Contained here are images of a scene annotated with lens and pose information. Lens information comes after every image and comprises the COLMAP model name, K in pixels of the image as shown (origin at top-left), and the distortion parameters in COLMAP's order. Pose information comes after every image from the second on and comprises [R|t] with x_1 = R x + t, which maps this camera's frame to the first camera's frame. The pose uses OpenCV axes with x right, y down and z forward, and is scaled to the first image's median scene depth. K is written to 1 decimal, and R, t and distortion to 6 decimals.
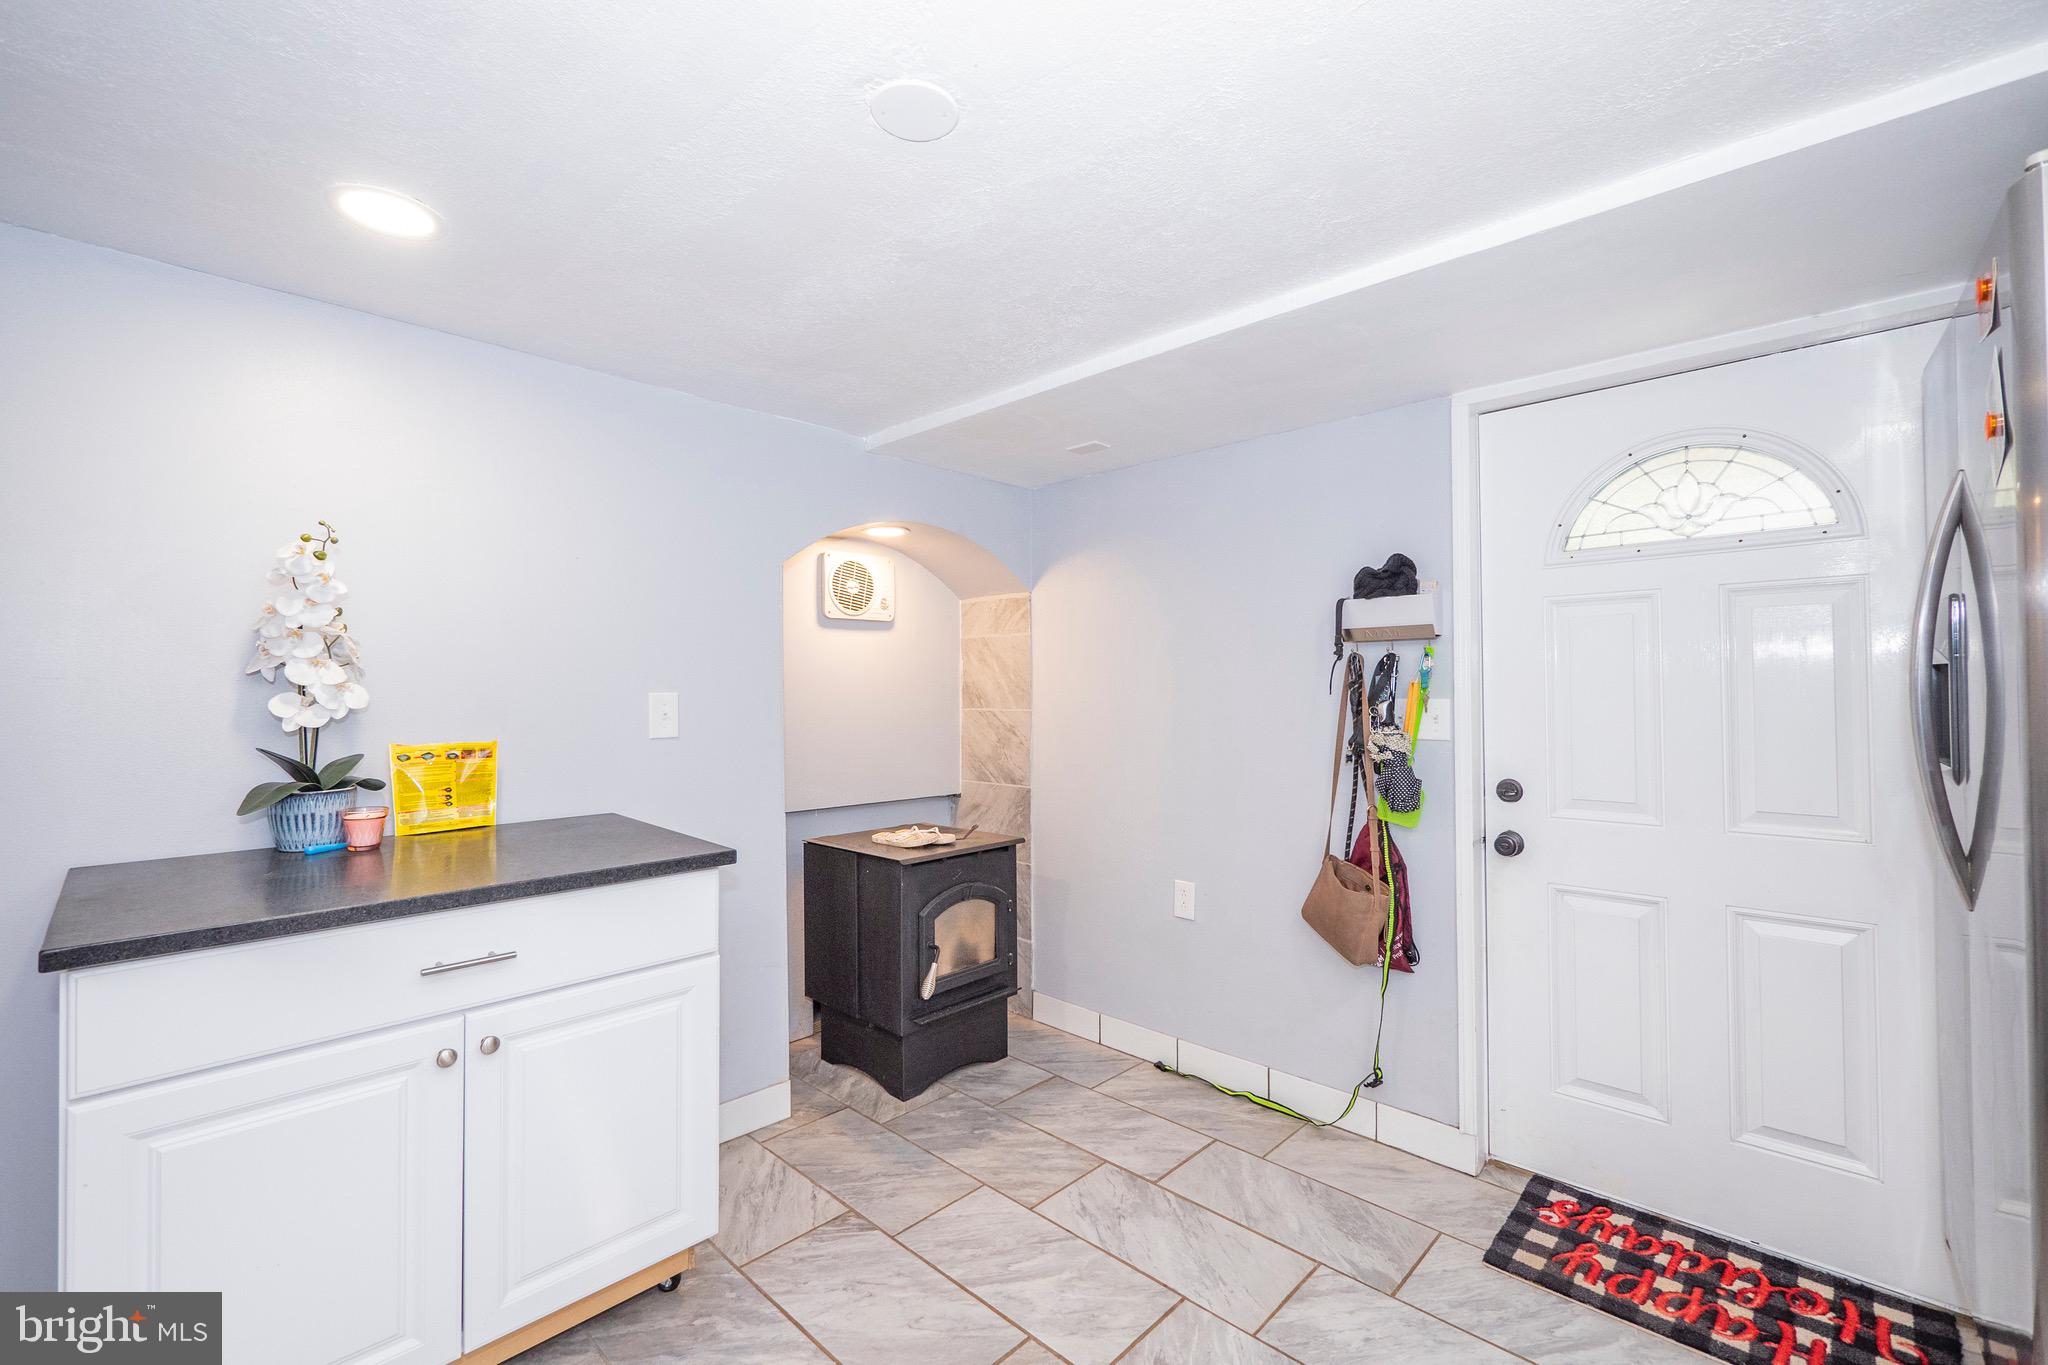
lens RADIAL K [[860.4, 0, 1020.6], [0, 860.4, 672.6], [0, 0, 1]] dist [-0.006754, 0.000429]
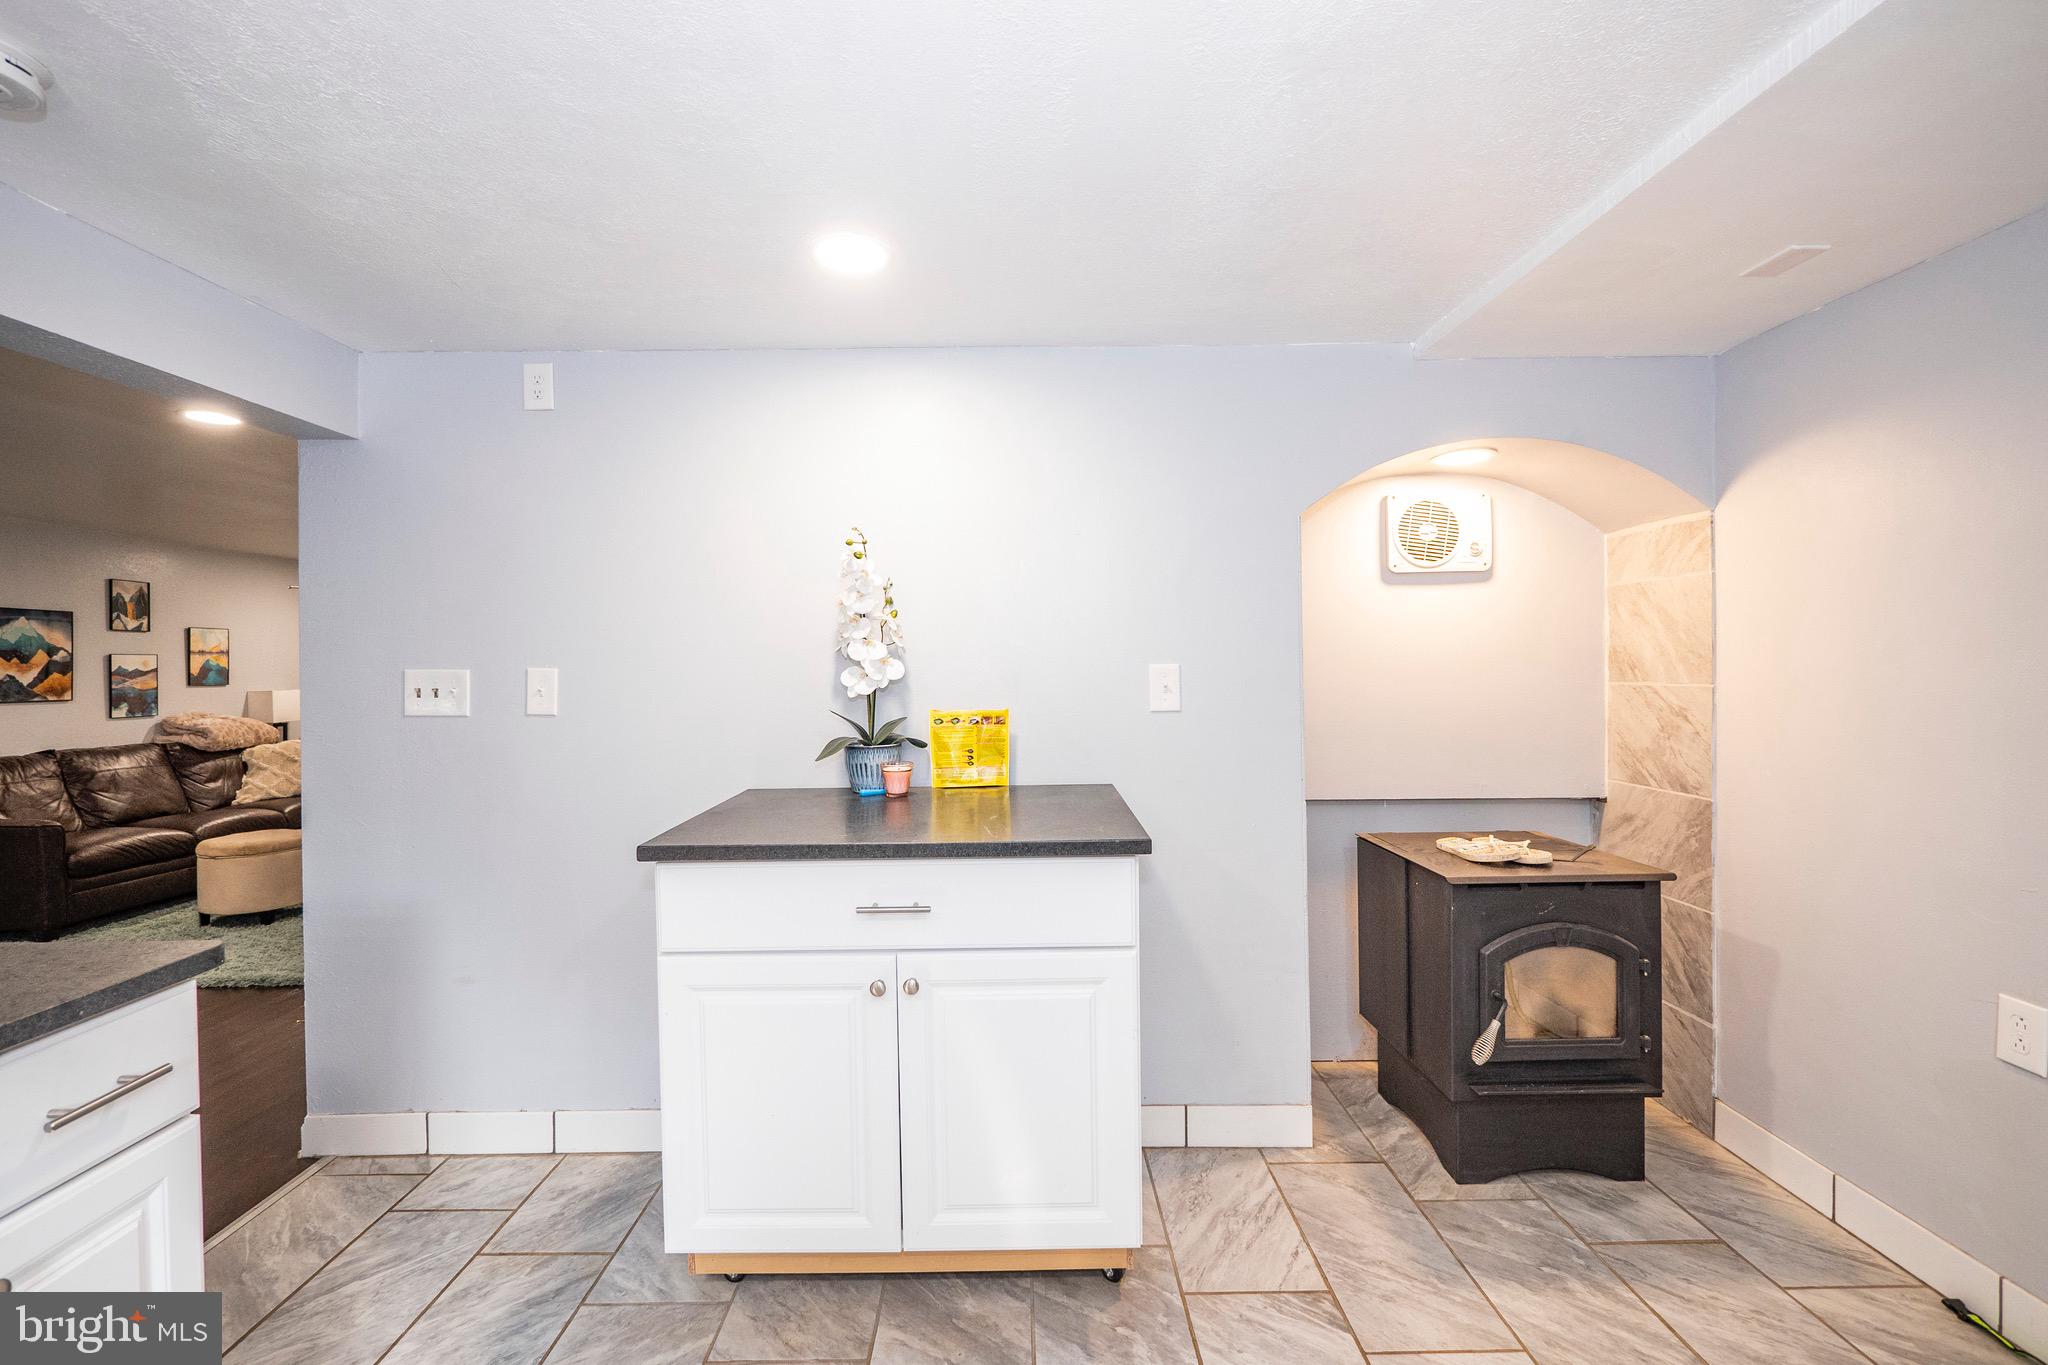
lens RADIAL K [[860.4, 0, 1020.6], [0, 860.4, 672.6], [0, 0, 1]] dist [-0.006754, 0.000429]
pose [[0.697658, 0.000472, -0.716431, 0.157087], [0.024978, 0.999376, 0.024982, 0.004428], [0.715996, -0.035324, 0.697210, 0.201327]]
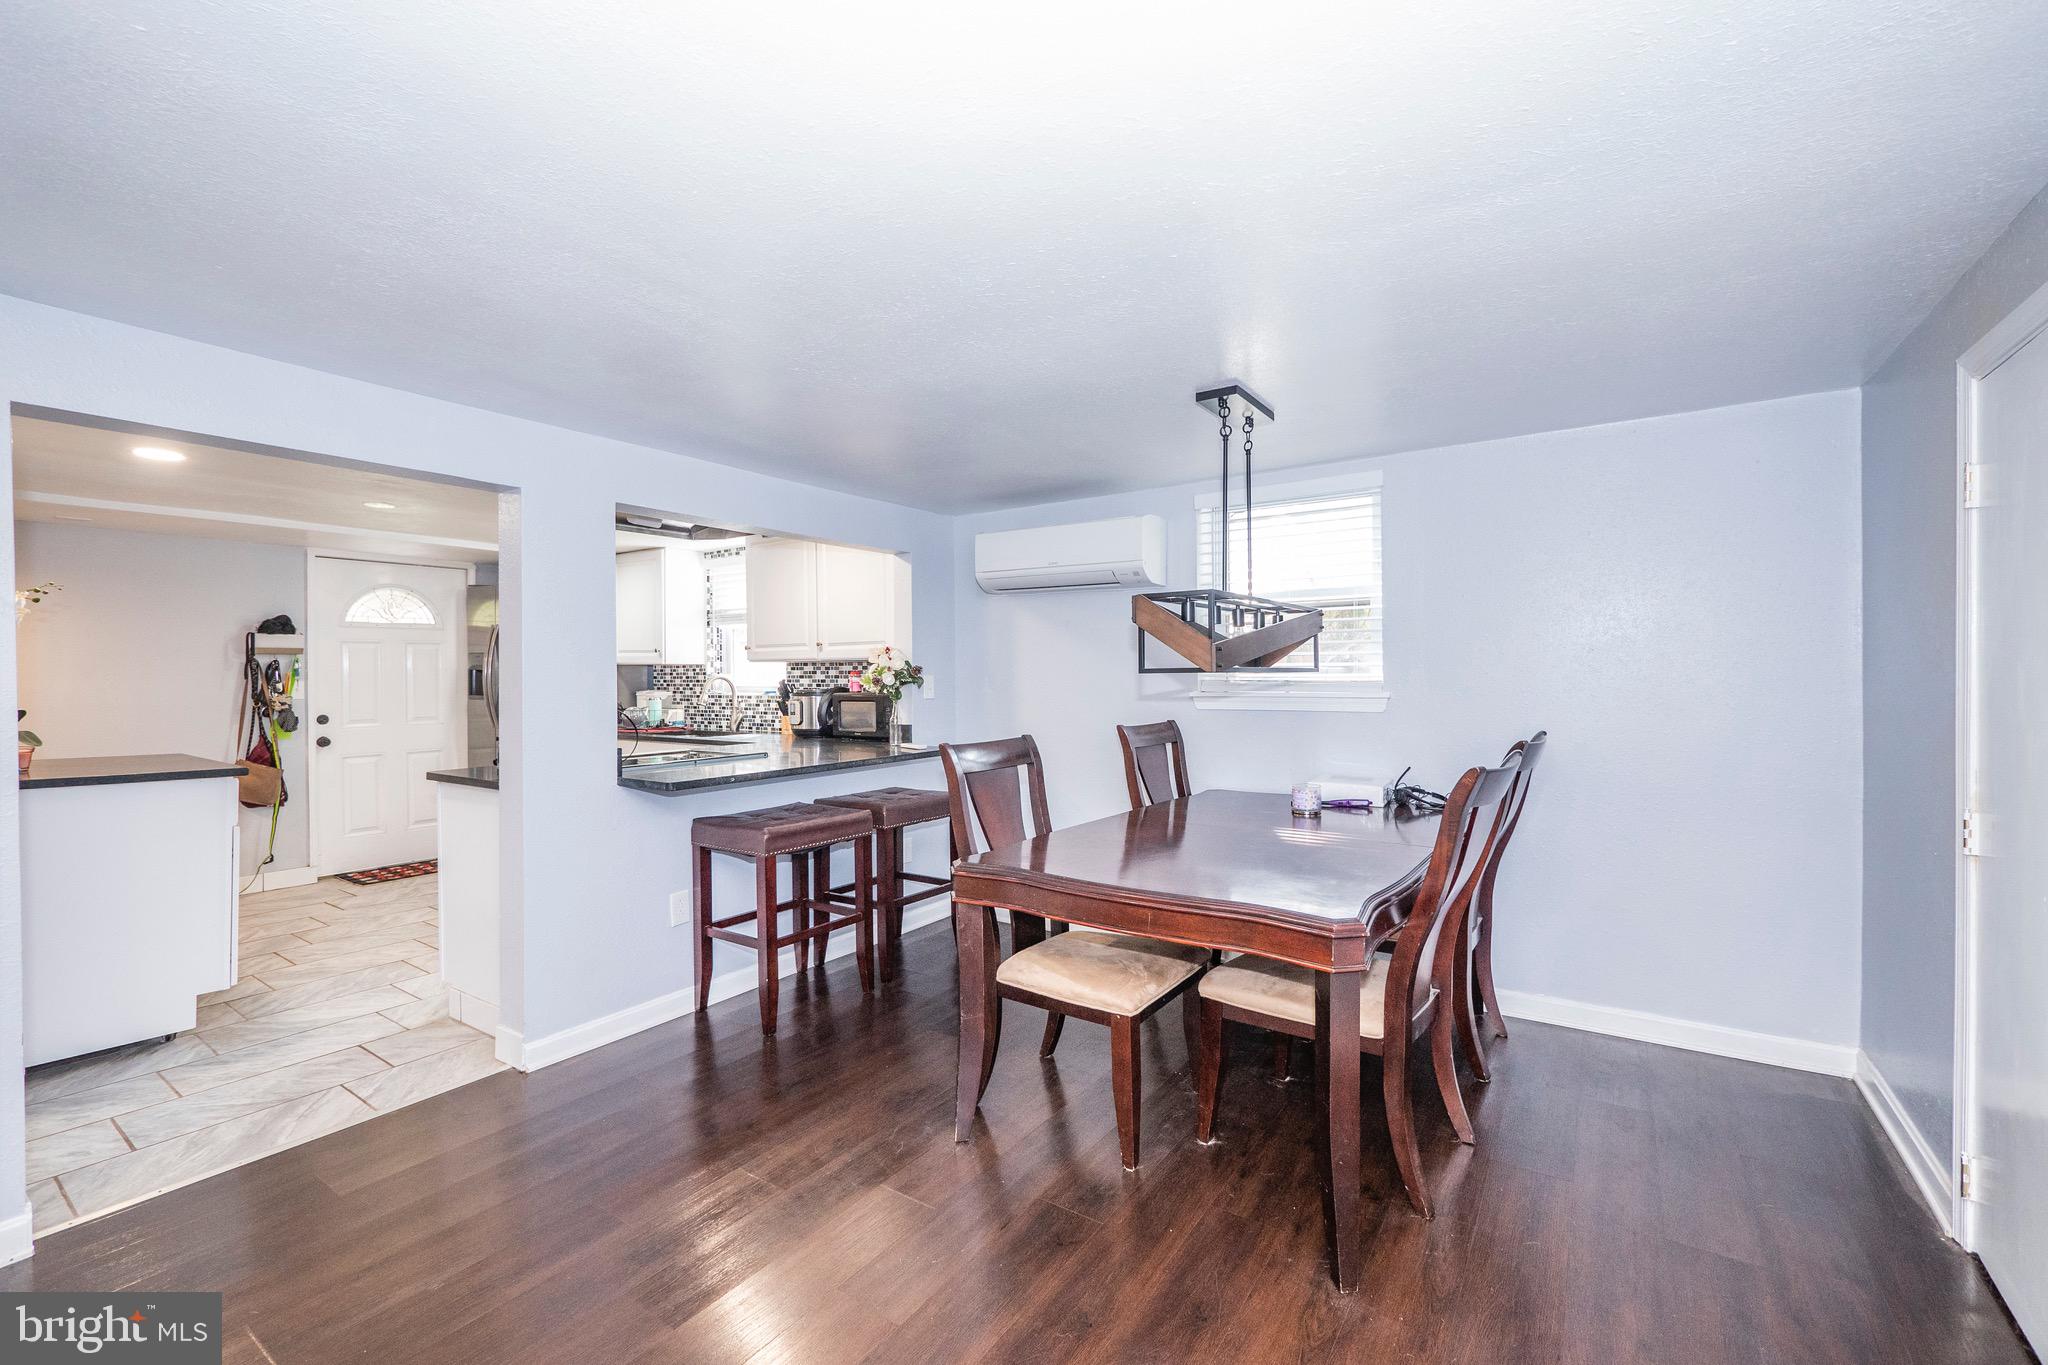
lens RADIAL K [[853.3, 0, 1023.0], [0, 853.3, 676.0], [0, 0, 1]] dist [-0.011730, -0.000438]
pose [[-0.169167, 0.000522, 0.985587, -1.922167], [-0.016247, 0.999863, -0.003319, -0.005885], [-0.985454, -0.016574, -0.169135, -0.472592]]
